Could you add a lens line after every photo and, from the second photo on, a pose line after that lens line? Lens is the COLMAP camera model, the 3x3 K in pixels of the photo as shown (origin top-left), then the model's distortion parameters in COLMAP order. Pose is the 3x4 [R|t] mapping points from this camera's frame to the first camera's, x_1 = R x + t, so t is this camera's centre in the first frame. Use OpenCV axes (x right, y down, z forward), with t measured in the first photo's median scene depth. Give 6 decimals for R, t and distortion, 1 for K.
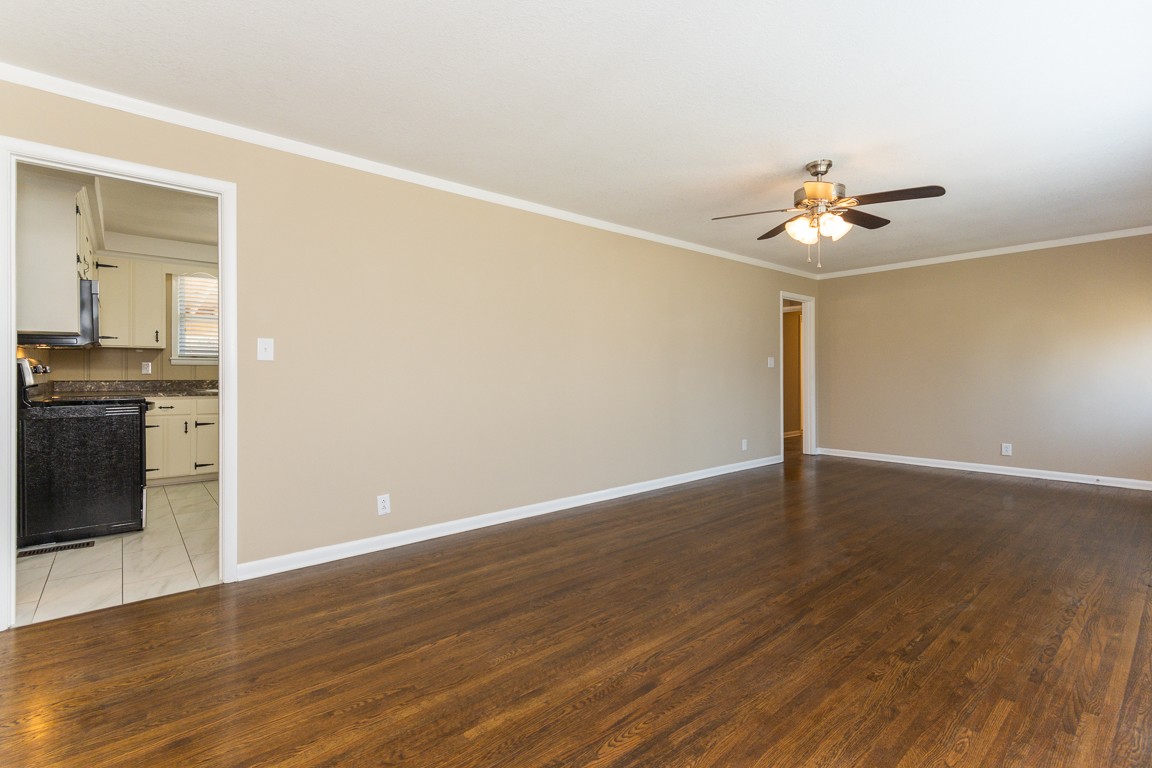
lens RADIAL K [[527.0, 0, 572.9], [0, 527.0, 373.9], [0, 0, 1]] dist [0.023849, -0.016147]
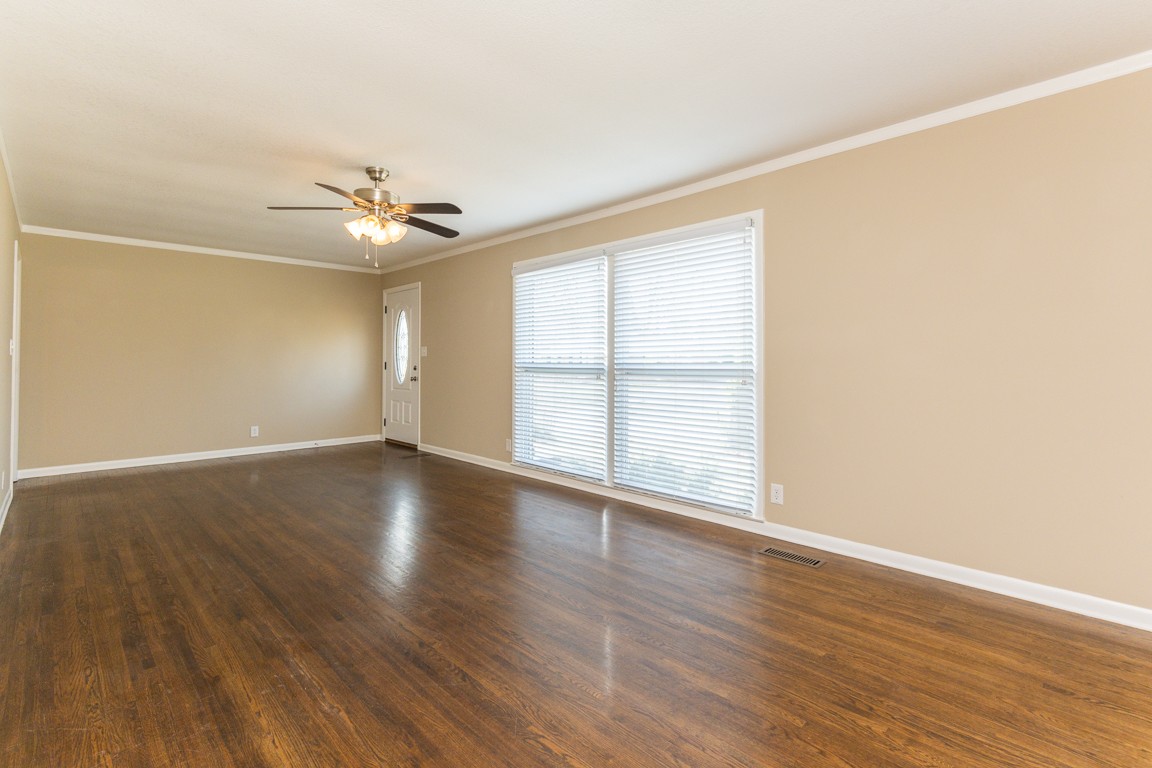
lens RADIAL K [[530.1, 0, 571.8], [0, 530.1, 360.9], [0, 0, 1]] dist [0.022574, -0.016623]
pose [[-0.058458, 0.006305, 0.998270, -0.661258], [-0.000460, 0.999980, -0.006343, -0.004675], [-0.998290, -0.000830, -0.058454, 0.706408]]
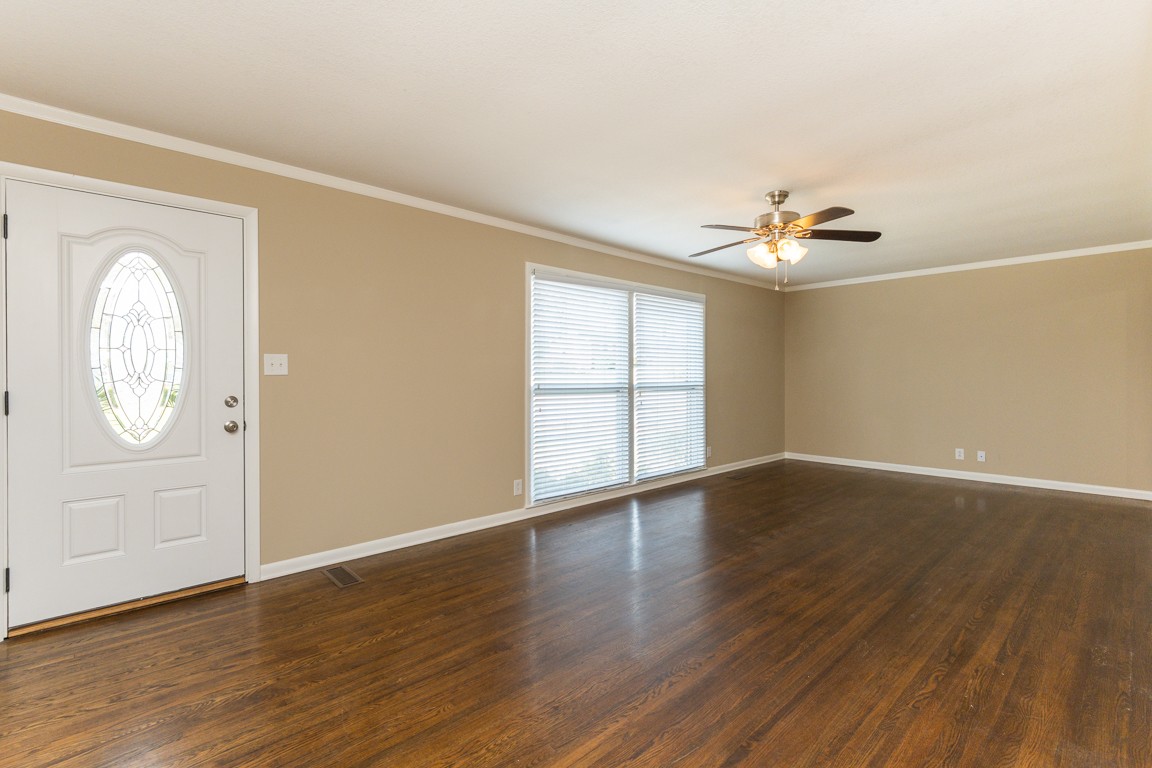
lens RADIAL K [[527.0, 0, 572.9], [0, 527.0, 373.9], [0, 0, 1]] dist [0.023849, -0.016147]
pose [[-0.999317, 0.006178, -0.036441, 0.971346], [0.006277, 0.999977, -0.002604, -0.032194], [0.036424, -0.002831, -0.999332, 2.181658]]
